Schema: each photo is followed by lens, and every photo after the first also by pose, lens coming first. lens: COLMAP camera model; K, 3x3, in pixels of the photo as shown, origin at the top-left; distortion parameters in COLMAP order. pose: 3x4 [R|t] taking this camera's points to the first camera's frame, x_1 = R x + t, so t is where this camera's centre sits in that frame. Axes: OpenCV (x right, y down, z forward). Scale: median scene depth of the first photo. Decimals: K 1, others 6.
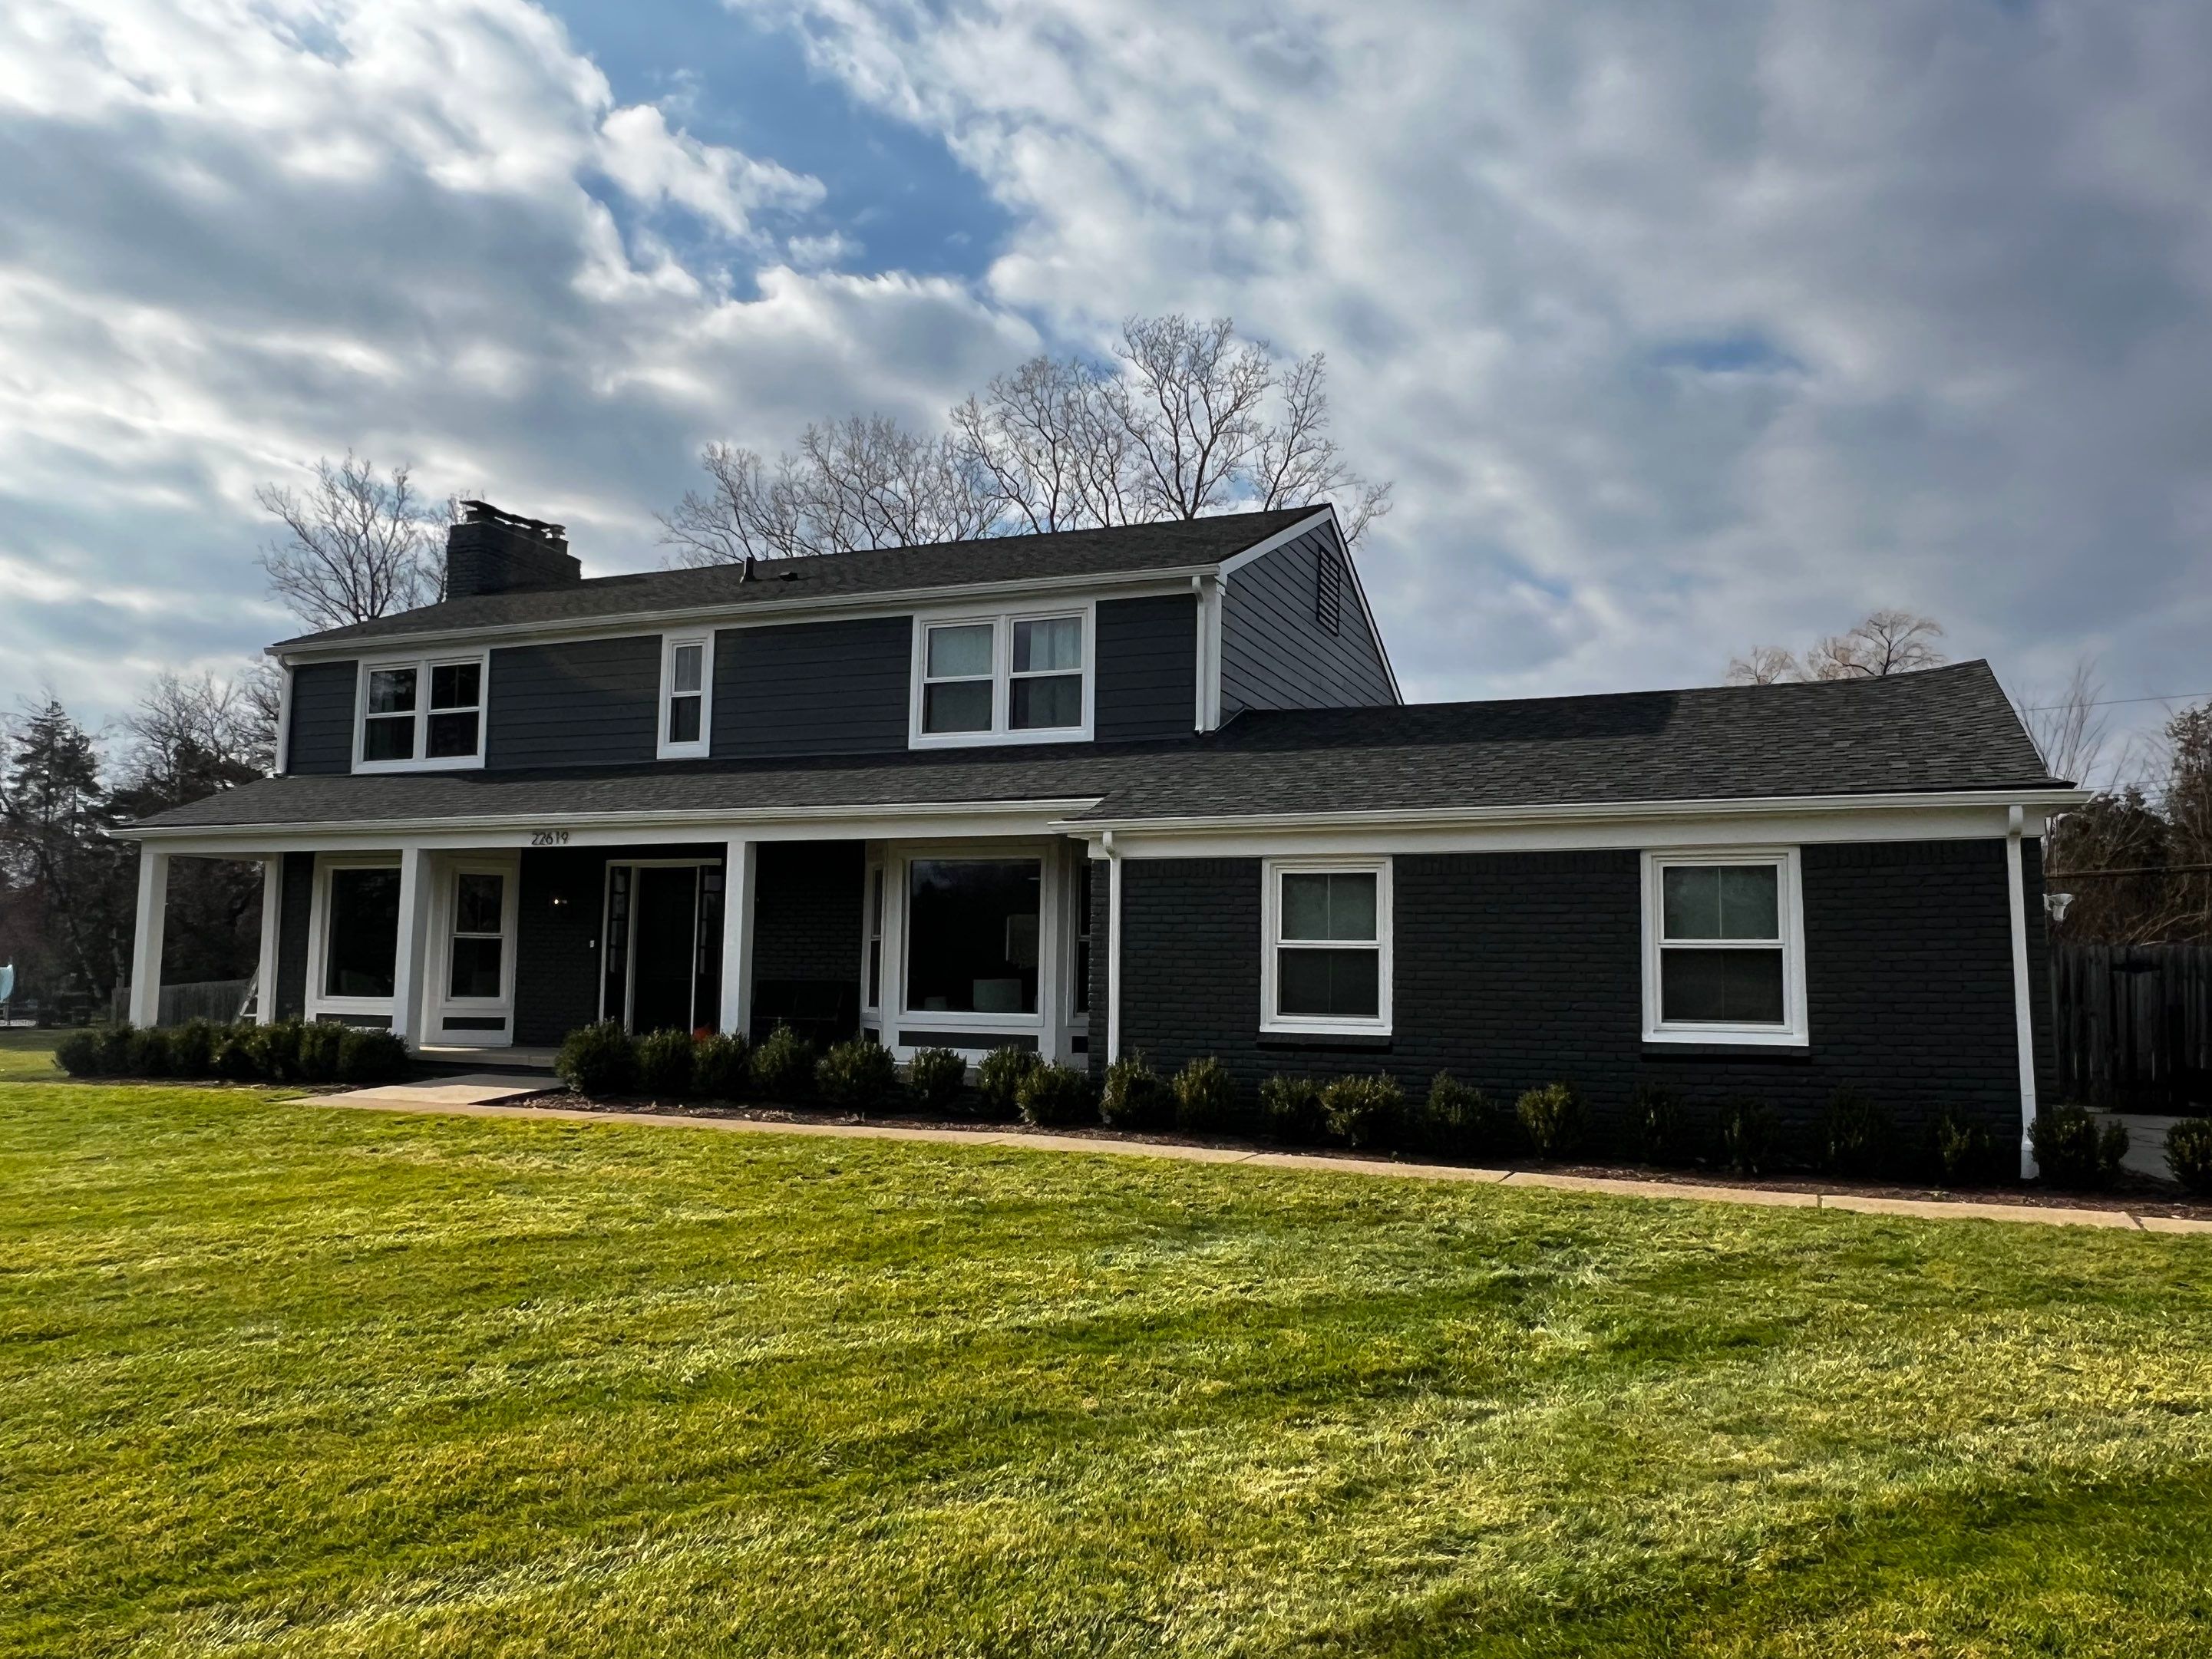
lens RADIAL K [[1658.2, 0, 1097.2], [0, 1658.2, 842.1], [0, 0, 1]] dist [0.055412, -0.066195]
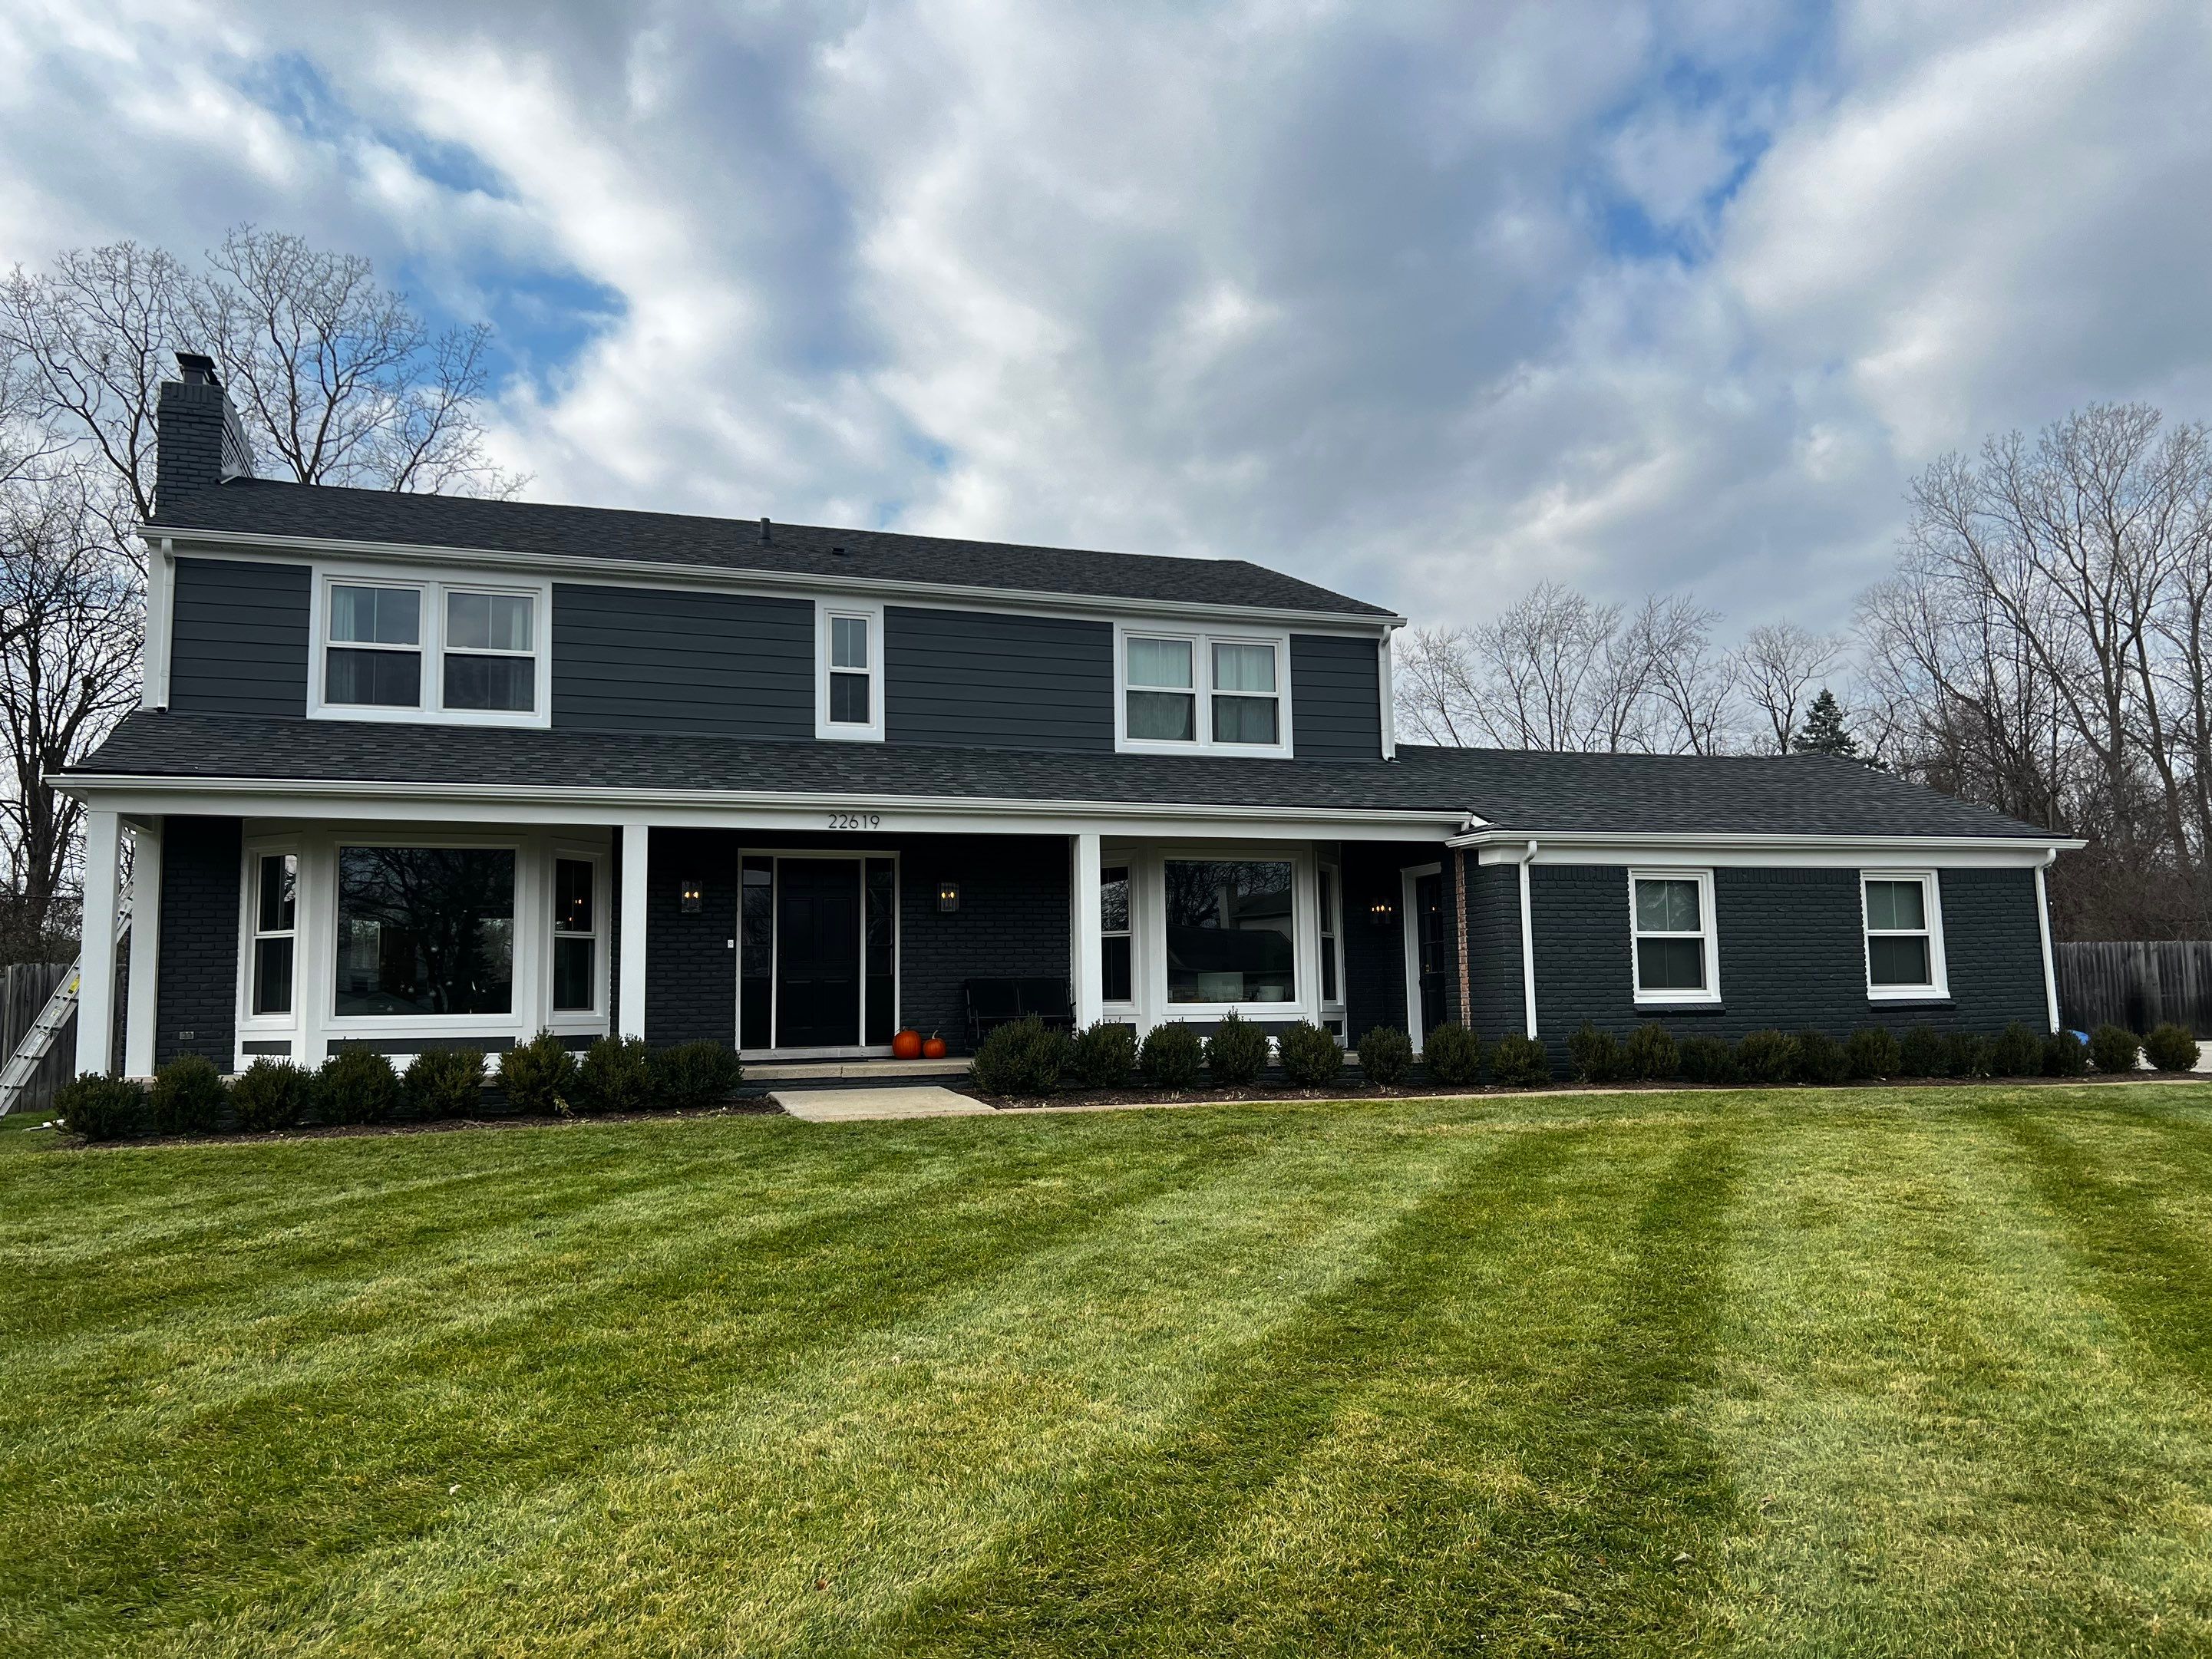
lens RADIAL K [[1622.1, 0, 1114.4], [0, 1622.1, 872.2], [0, 0, 1]] dist [0.095612, -0.139321]
pose [[0.730975, 0.024281, 0.681972, -0.783337], [-0.028956, 0.999570, -0.004552, 0.023017], [-0.681790, -0.016419, 0.731364, 0.254344]]
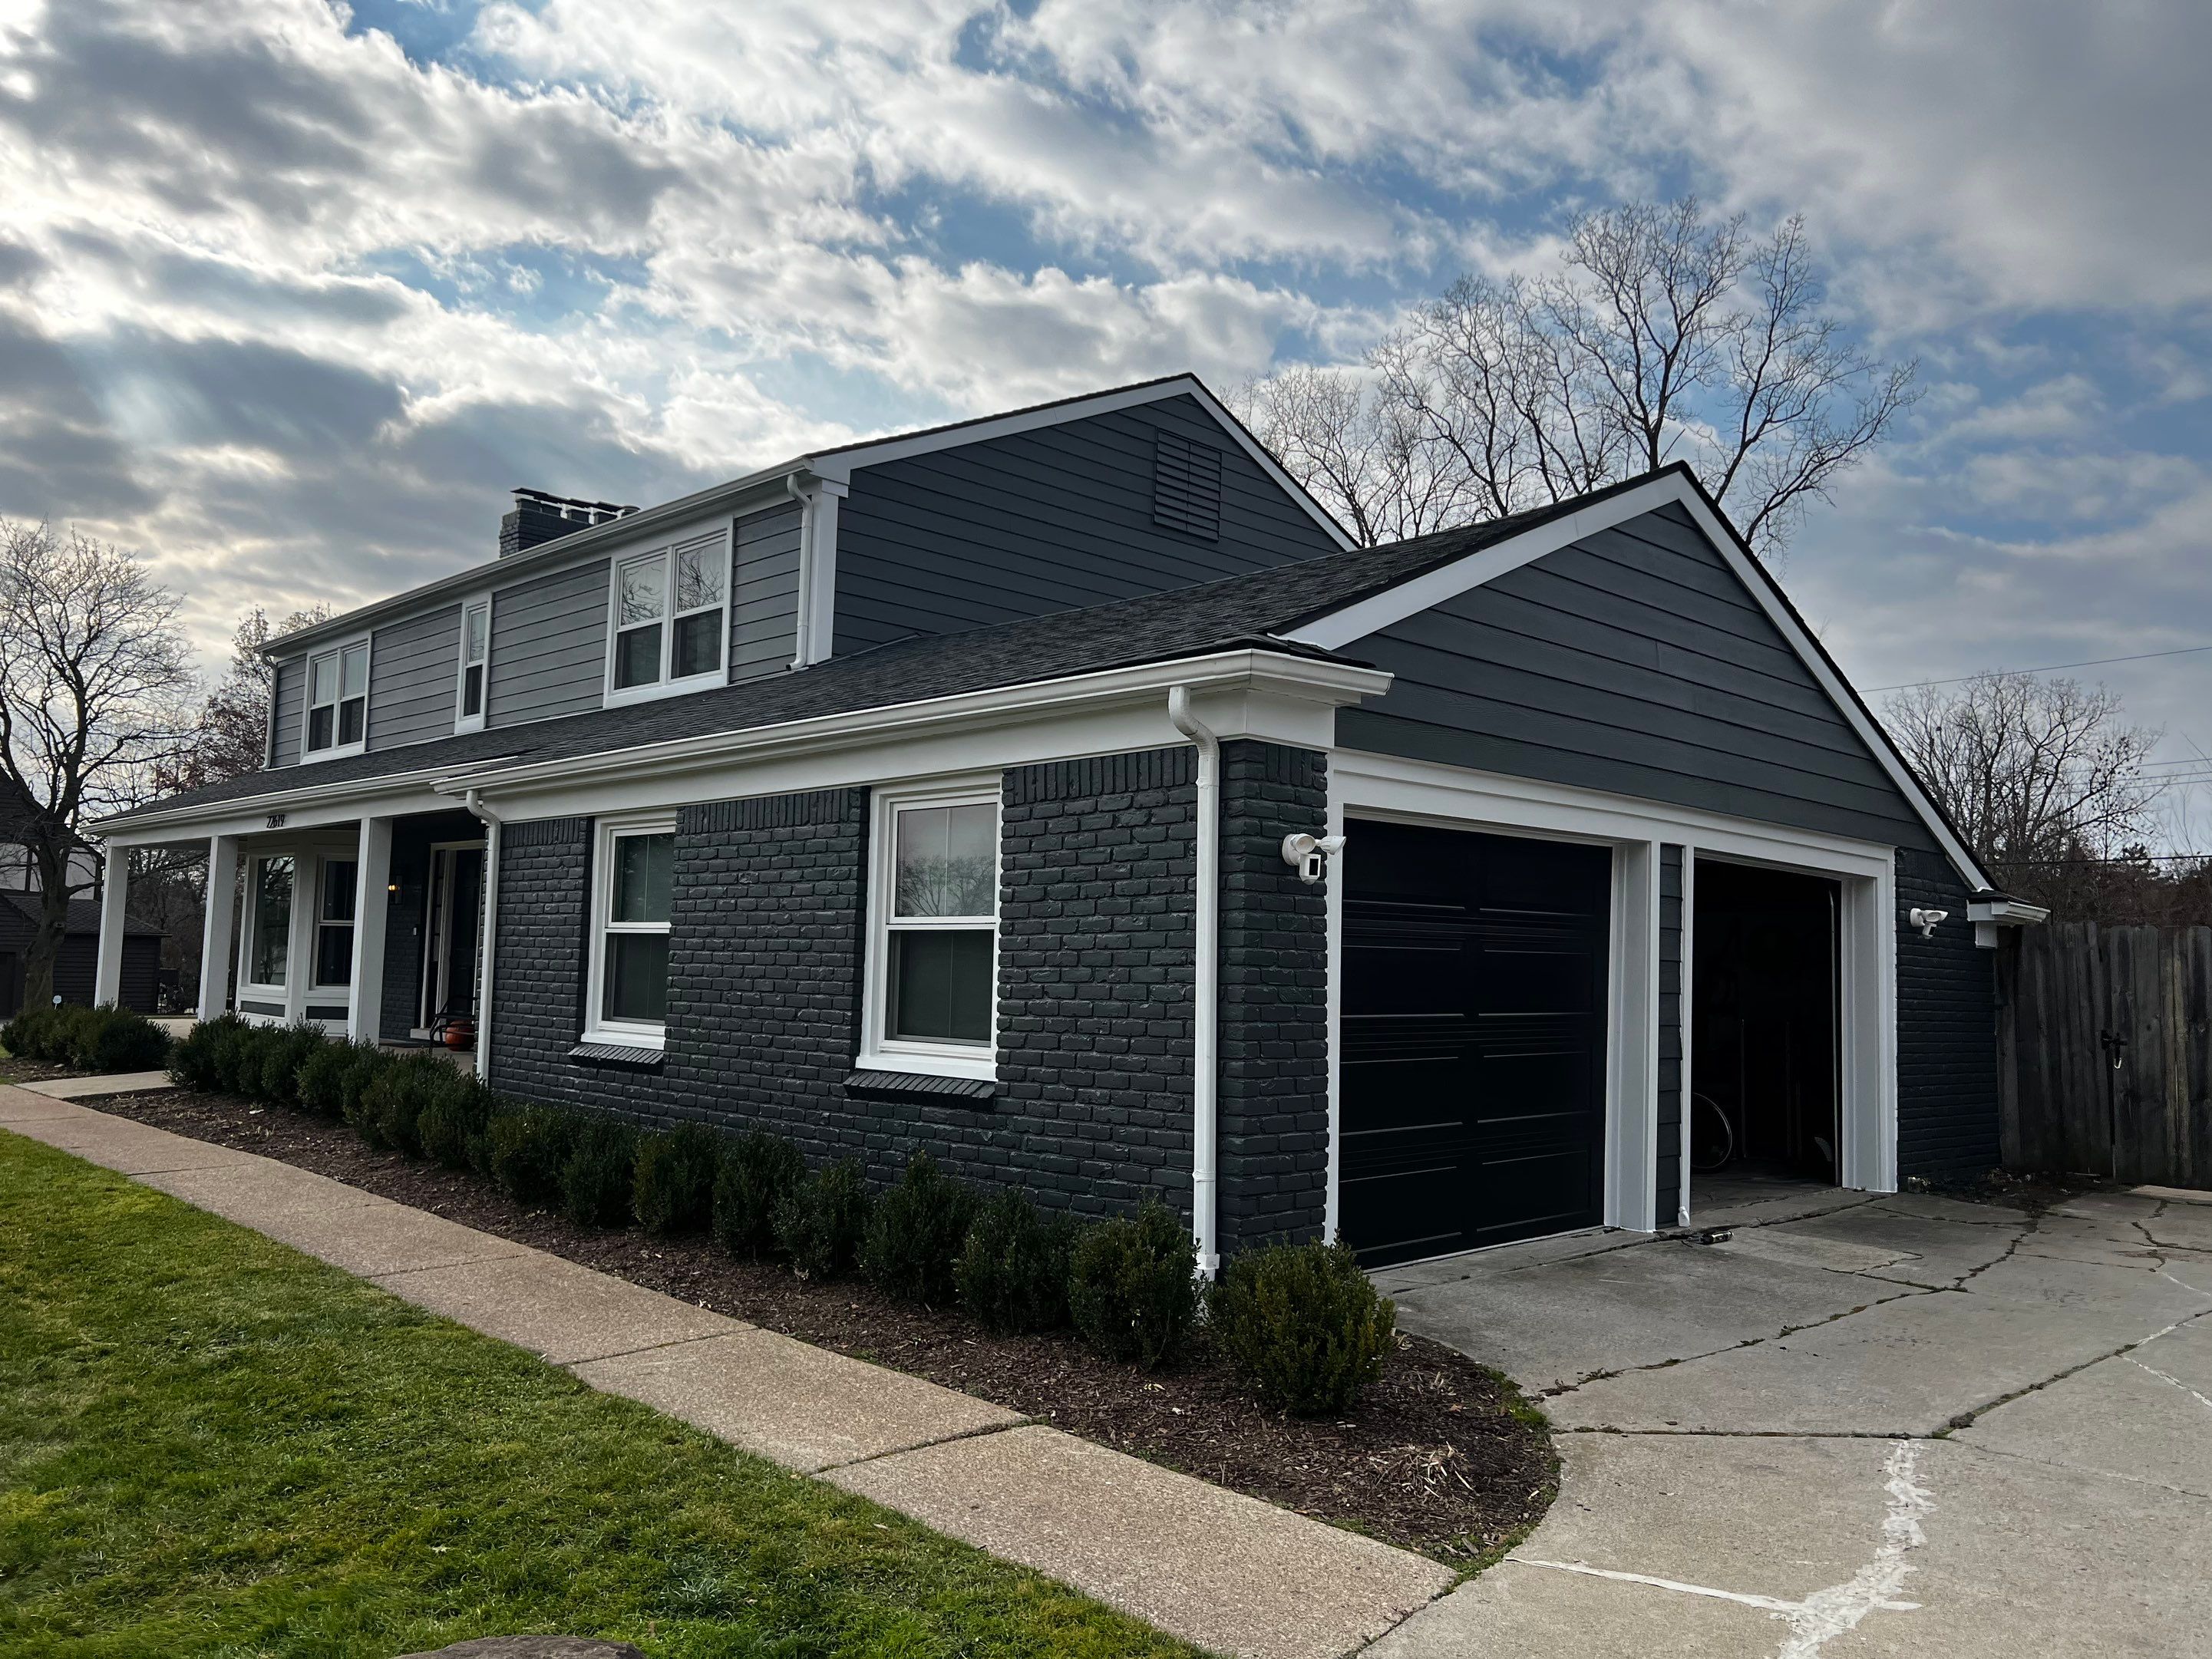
lens RADIAL K [[1658.2, 0, 1097.2], [0, 1658.2, 842.1], [0, 0, 1]] dist [0.055412, -0.066195]
pose [[0.917423, -0.028250, -0.396910, 0.463855], [0.031992, 0.999484, 0.002810, 0.019577], [0.396625, -0.015276, 0.917853, 0.284183]]
